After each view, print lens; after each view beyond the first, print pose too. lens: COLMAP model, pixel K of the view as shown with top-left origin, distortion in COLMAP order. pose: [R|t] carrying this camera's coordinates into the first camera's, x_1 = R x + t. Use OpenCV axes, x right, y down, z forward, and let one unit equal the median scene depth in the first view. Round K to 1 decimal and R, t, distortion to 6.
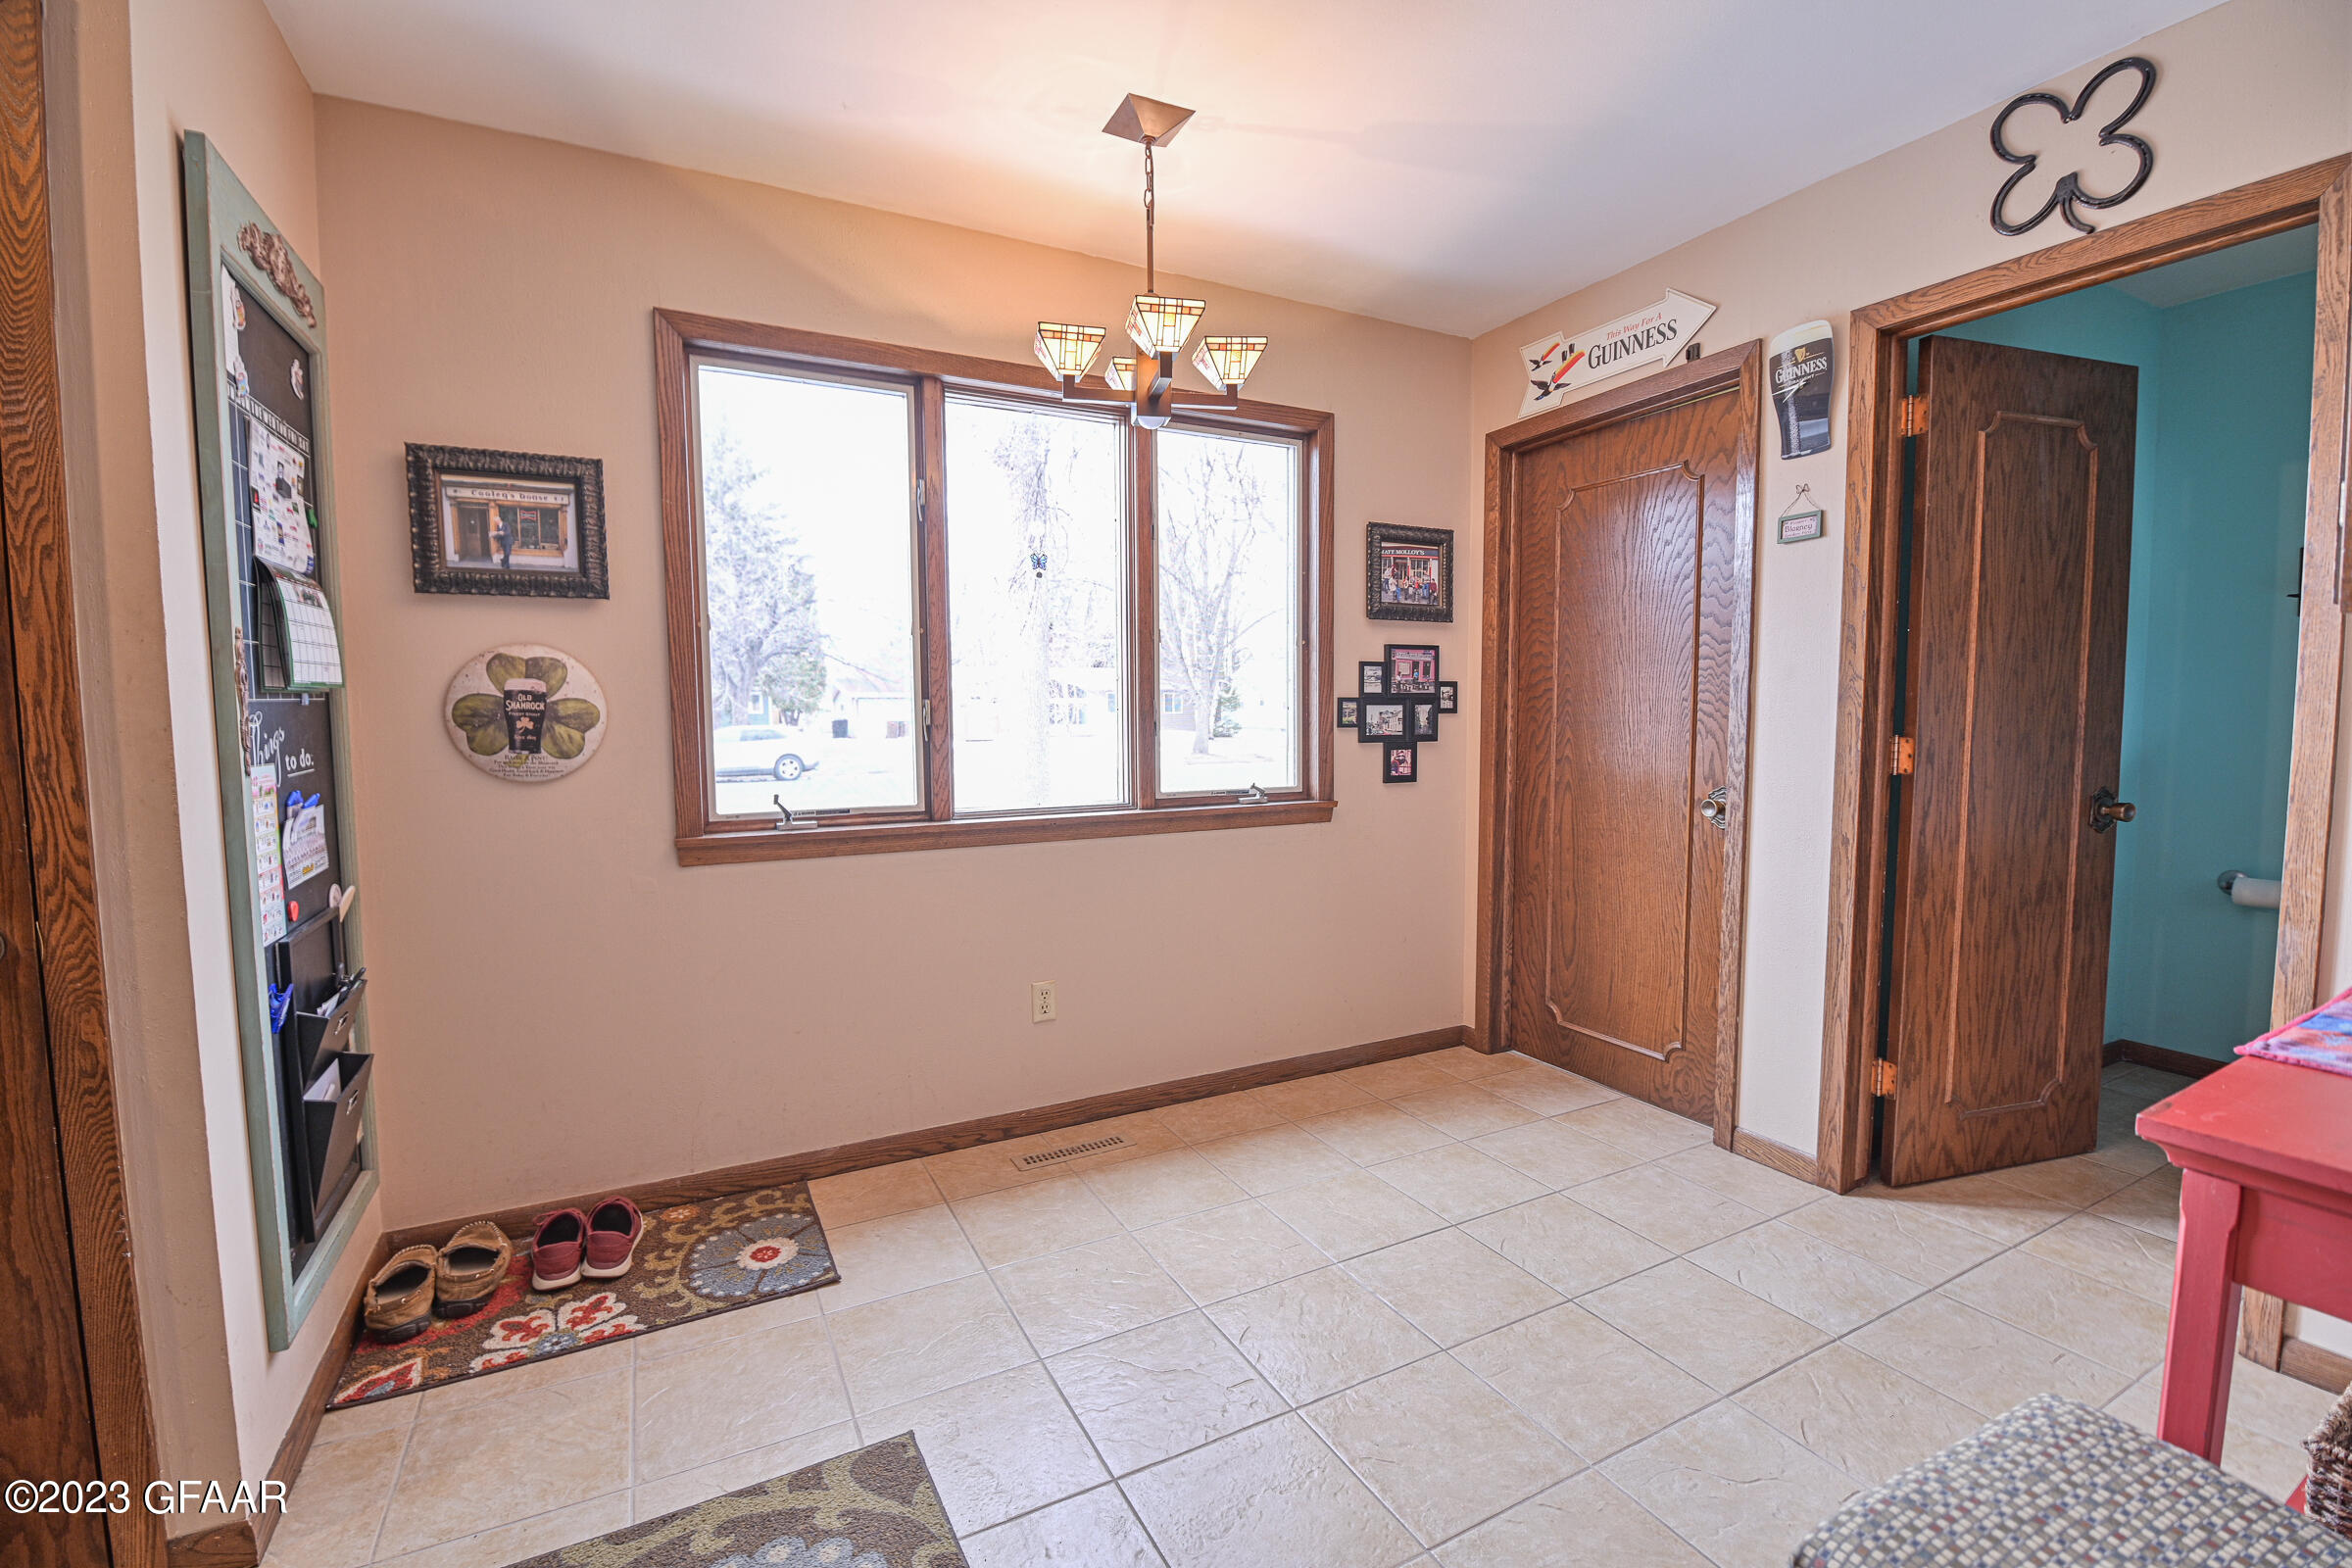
lens RADIAL K [[1020.1, 0, 1176.0], [0, 1020.1, 784.0], [0, 0, 1]] dist [-0.001926, -0.009100]
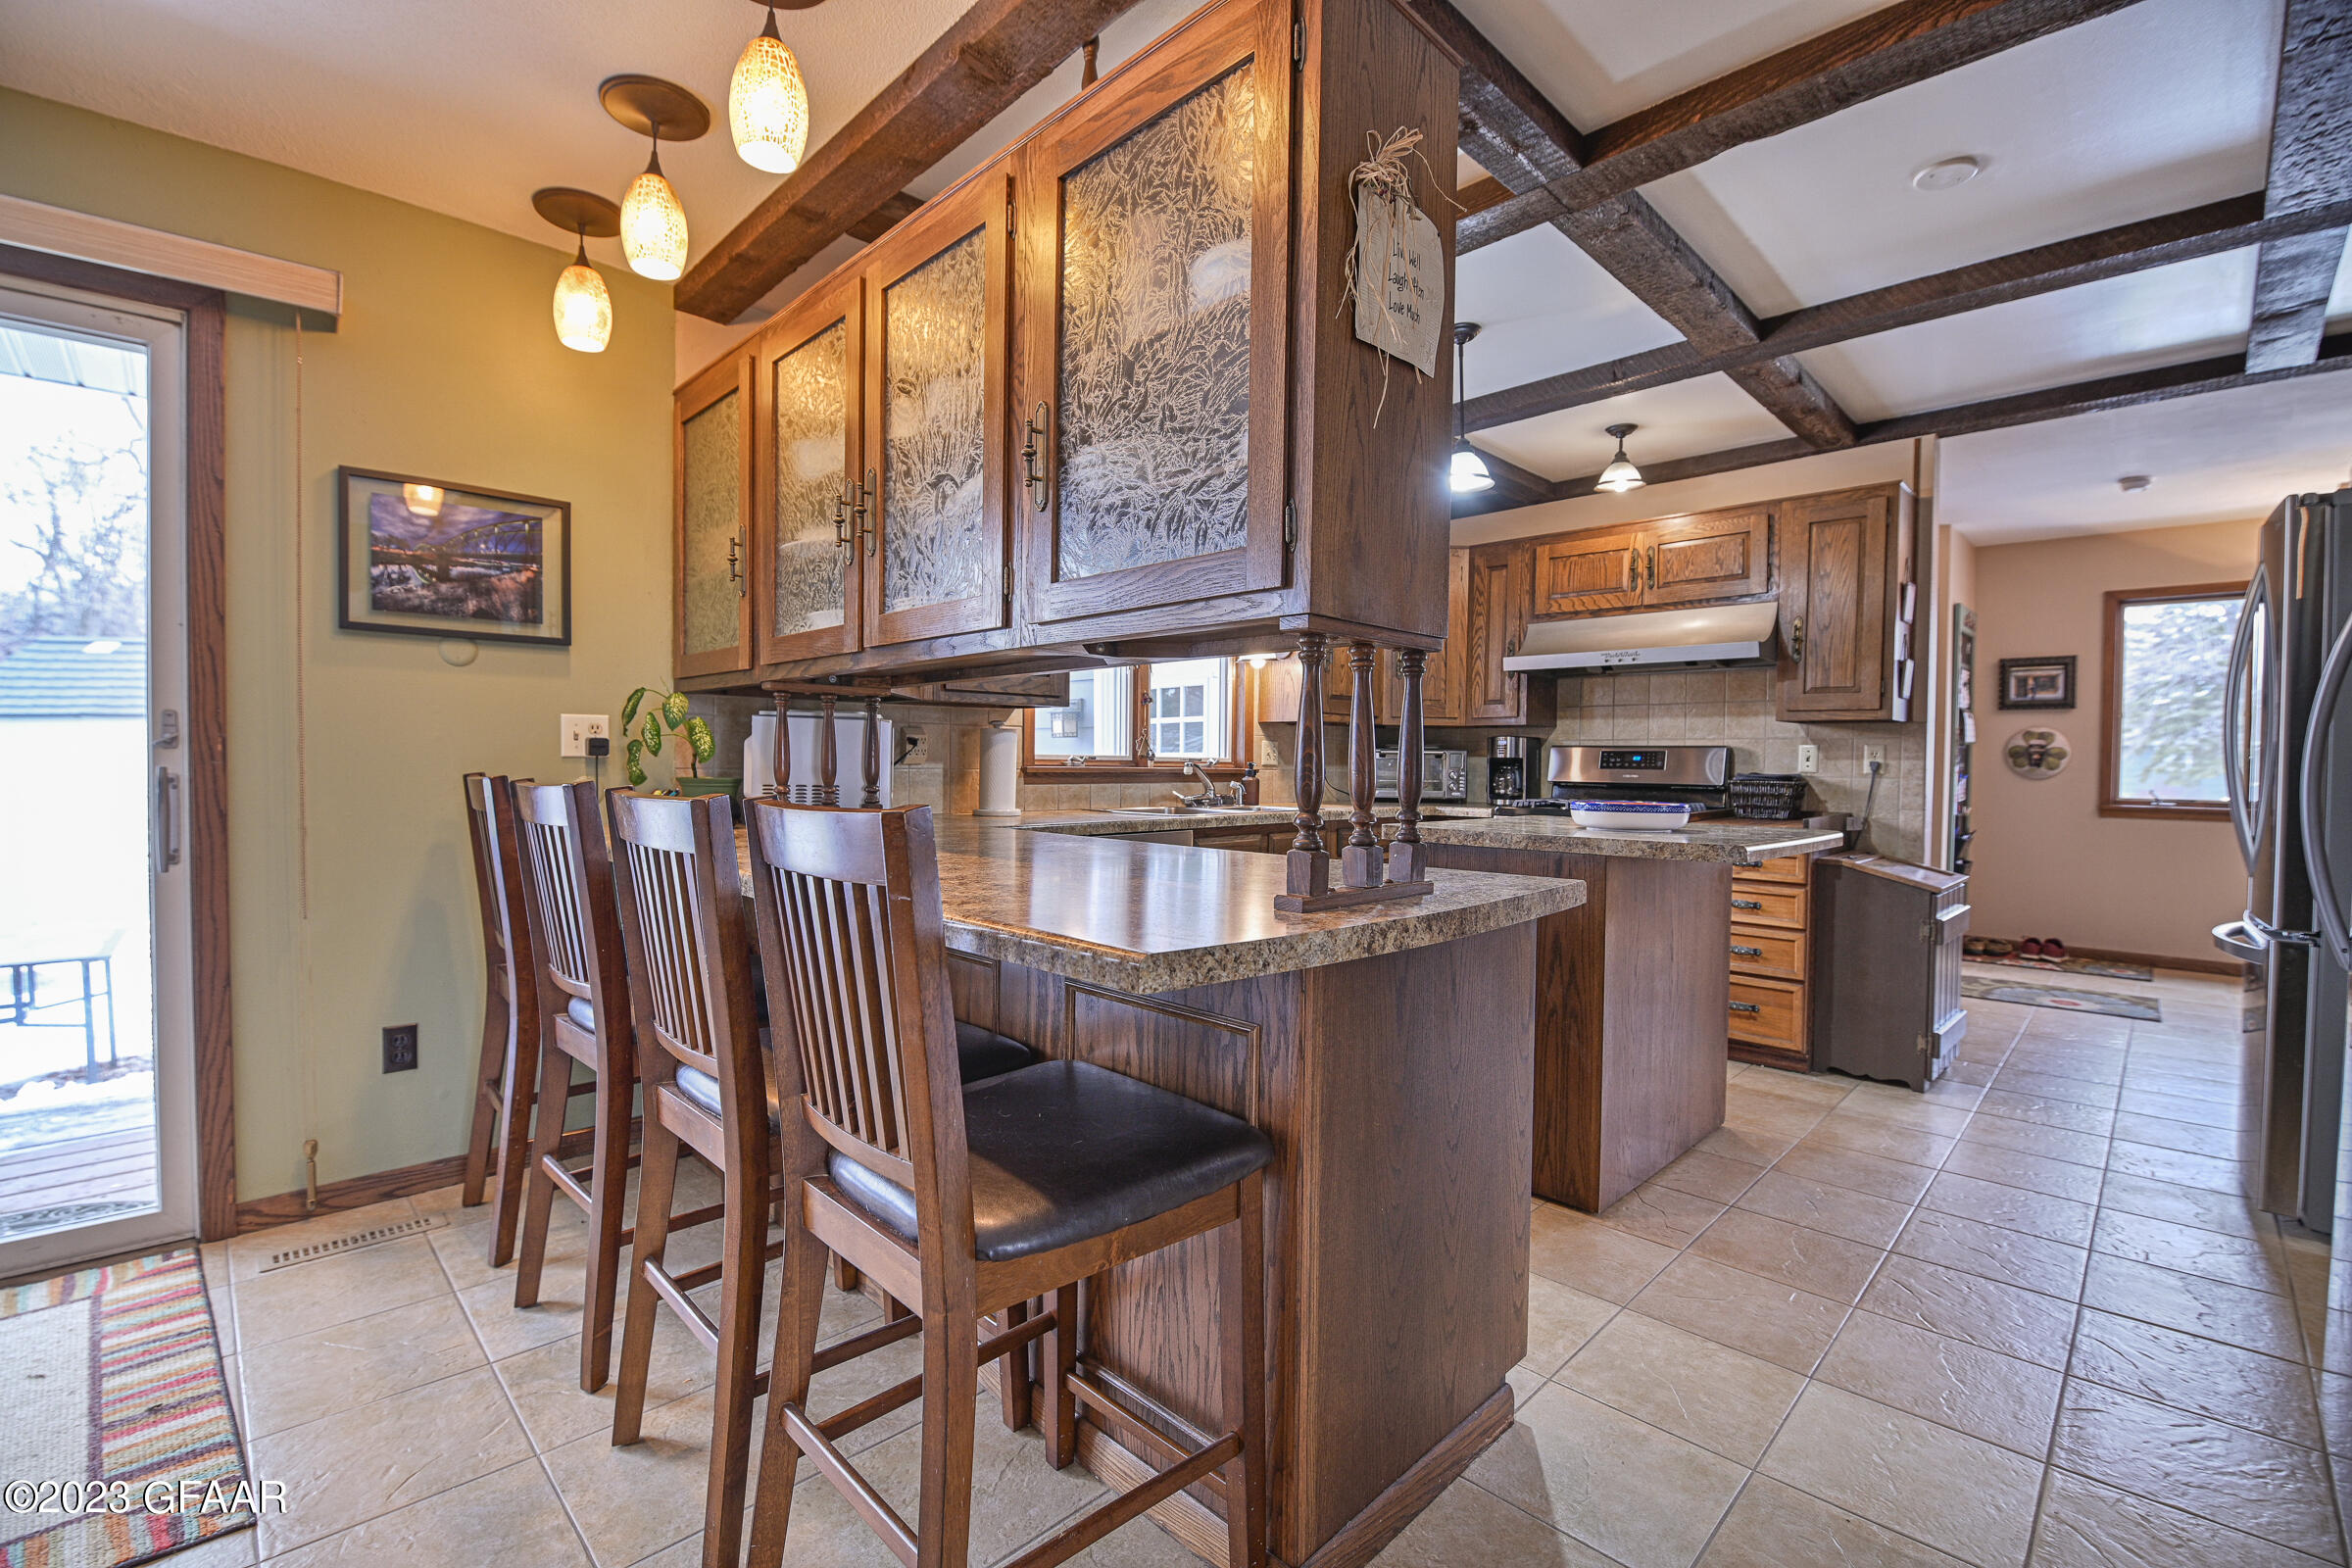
lens RADIAL K [[1019.1, 0, 1176.0], [0, 1019.1, 784.0], [0, 0, 1]] dist [-0.000817, -0.018298]
pose [[0.294100, 0.032483, -0.955222, 0.725318], [-0.085969, 0.996270, 0.007411, 0.110063], [0.951900, 0.079940, 0.295796, -1.138747]]
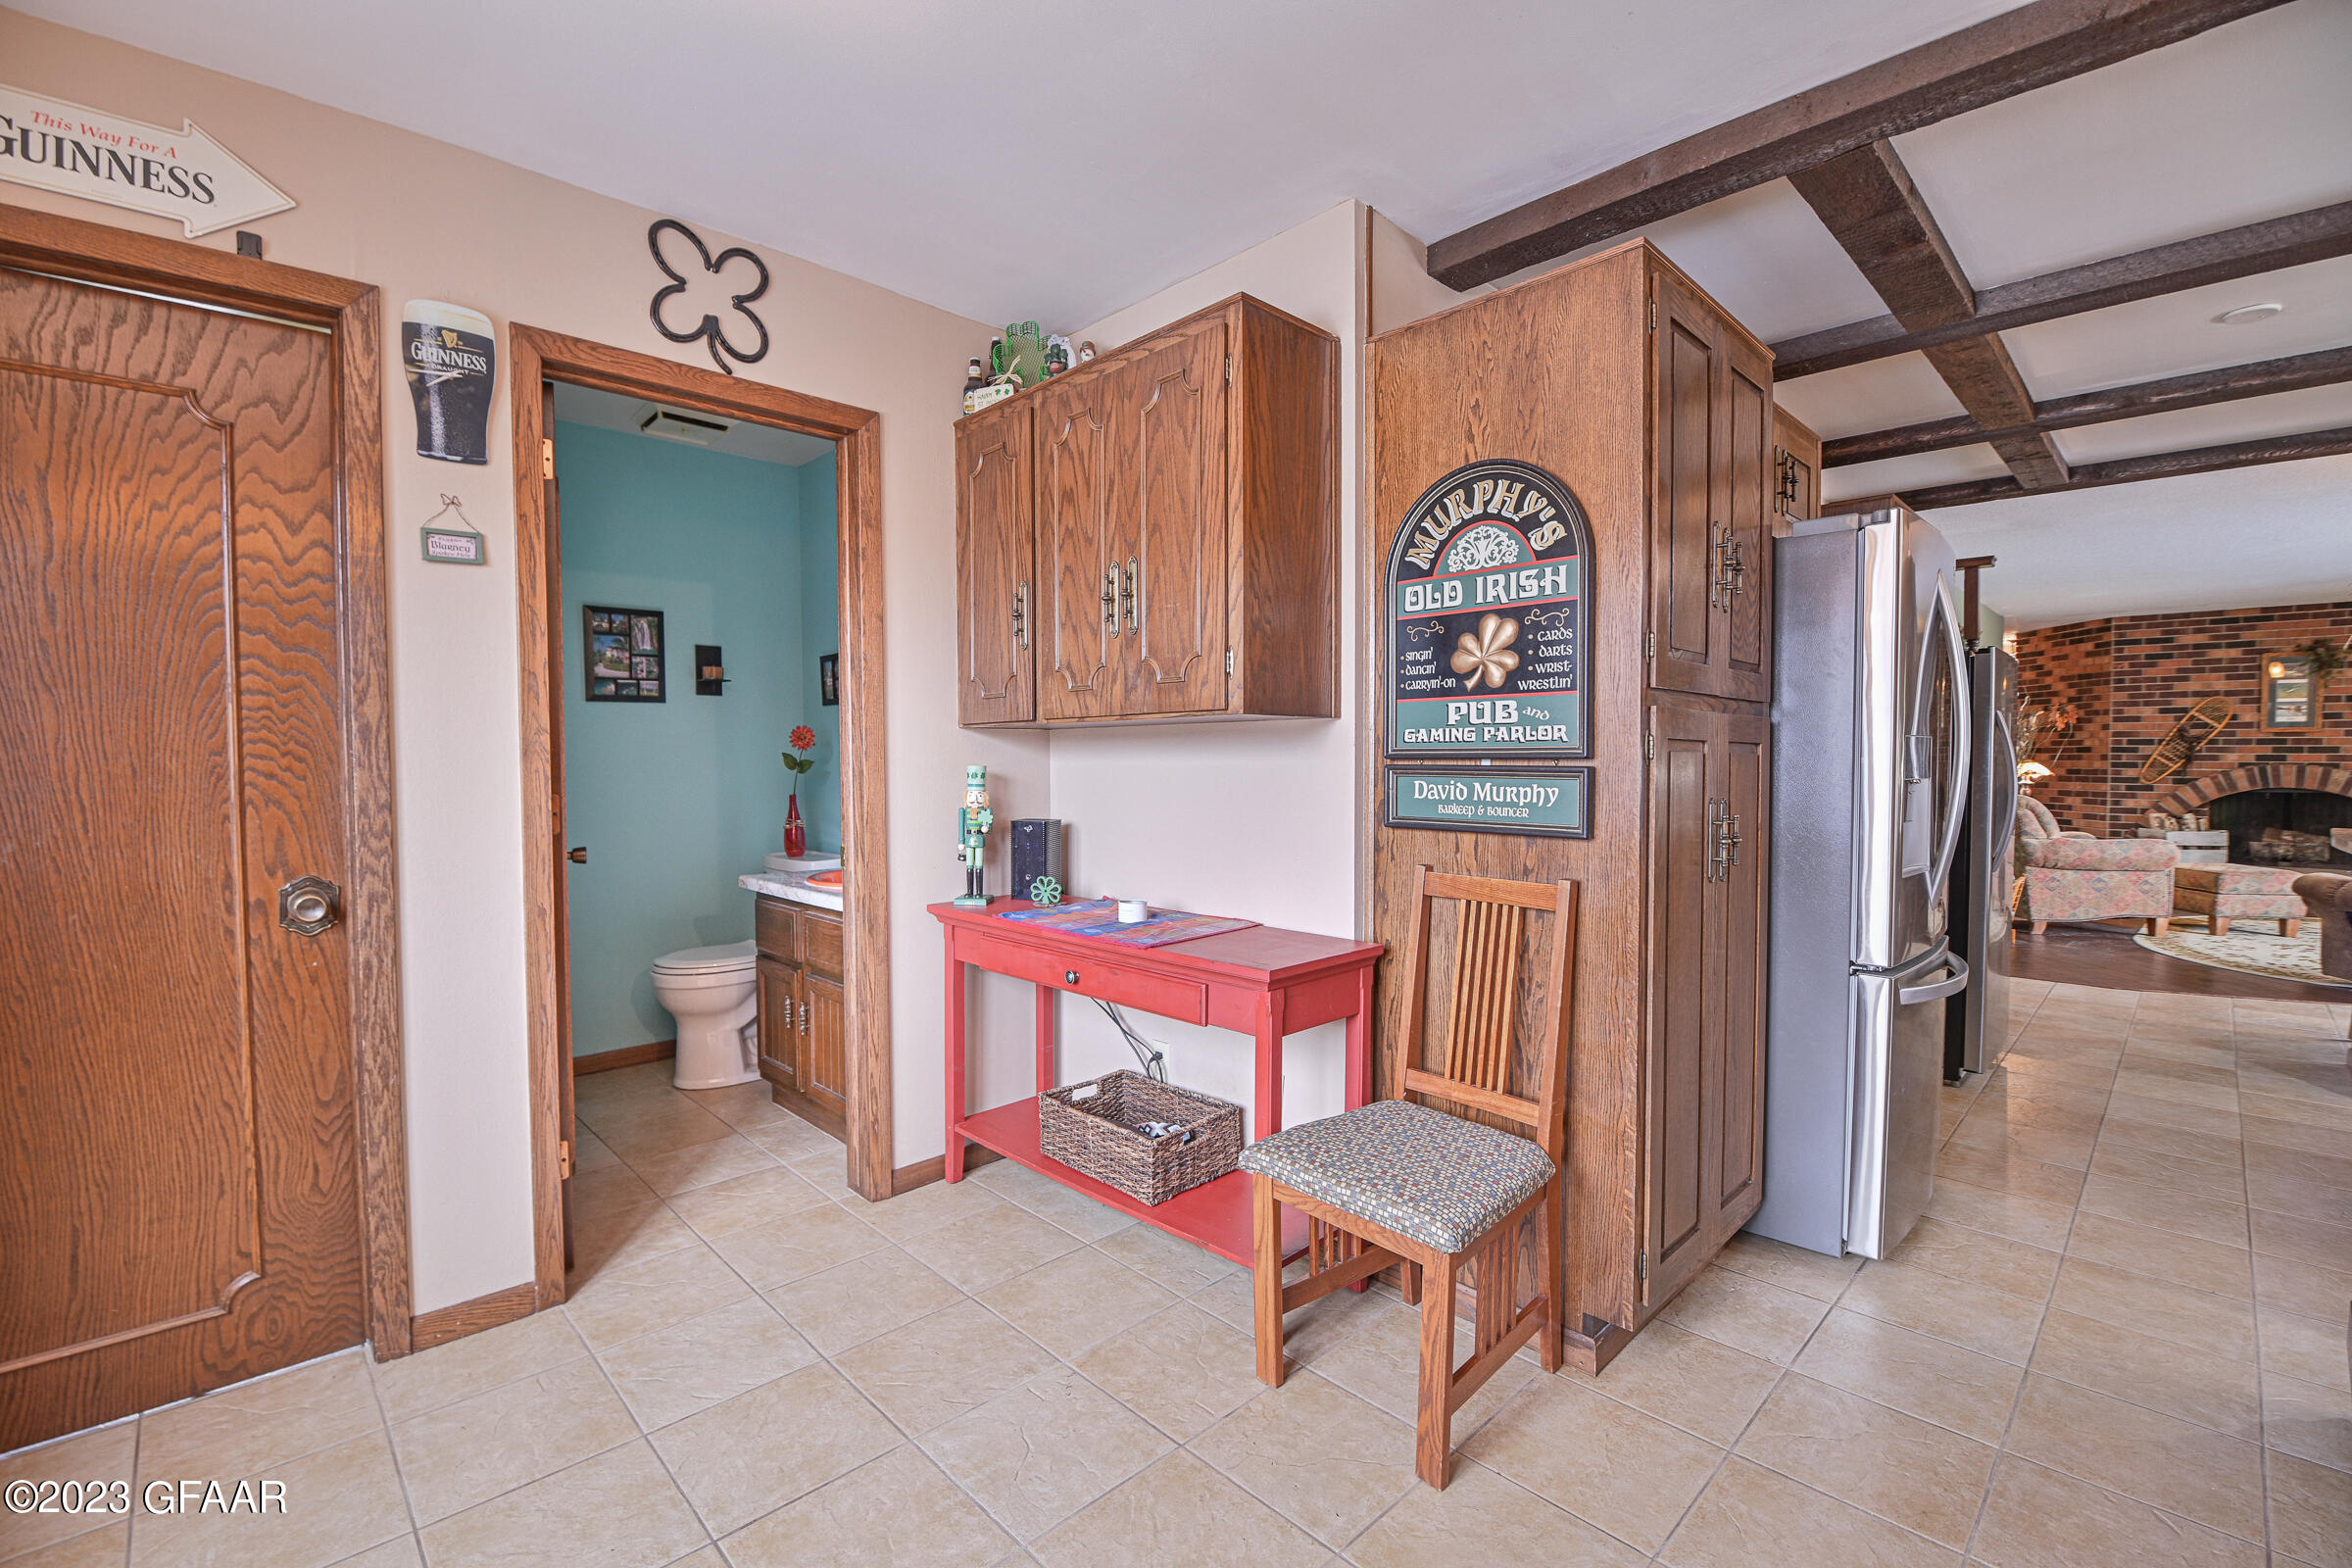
lens RADIAL K [[1020.1, 0, 1176.0], [0, 1020.1, 784.0], [0, 0, 1]] dist [-0.001926, -0.009100]
pose [[-0.280590, -0.022603, 0.959561, -0.367003], [0.076227, 0.996040, 0.045752, -0.056278], [-0.956796, 0.085982, -0.277756, 0.722588]]
